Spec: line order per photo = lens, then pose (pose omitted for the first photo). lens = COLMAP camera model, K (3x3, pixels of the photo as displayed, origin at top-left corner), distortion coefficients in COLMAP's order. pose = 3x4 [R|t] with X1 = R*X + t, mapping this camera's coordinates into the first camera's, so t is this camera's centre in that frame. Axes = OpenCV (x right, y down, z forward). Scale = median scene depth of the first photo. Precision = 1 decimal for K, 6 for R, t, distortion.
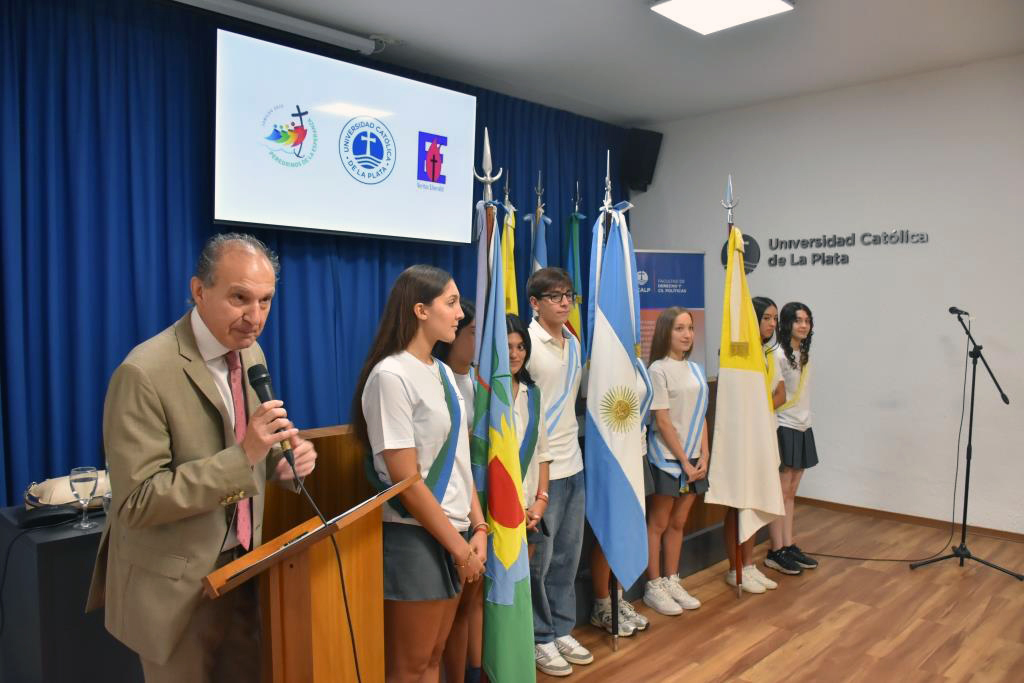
lens RADIAL K [[788.6, 0, 511.1], [0, 788.6, 343.2], [0, 0, 1]] dist [0.000329, -0.002833]
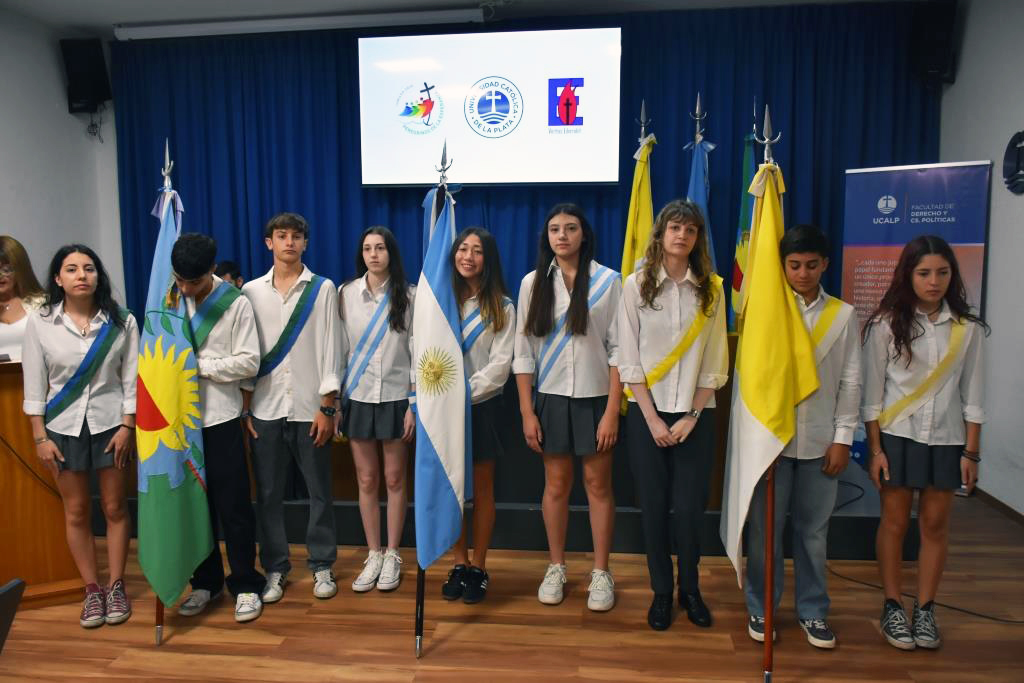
lens RADIAL K [[788.6, 0, 507.7], [0, 788.6, 339.1], [0, 0, 1]] dist [0.000329, -0.002833]
pose [[0.604442, 0.076811, -0.792938, 0.741727], [-0.025581, 0.996699, 0.077049, -0.003783], [0.796238, -0.026288, 0.604412, 0.329957]]
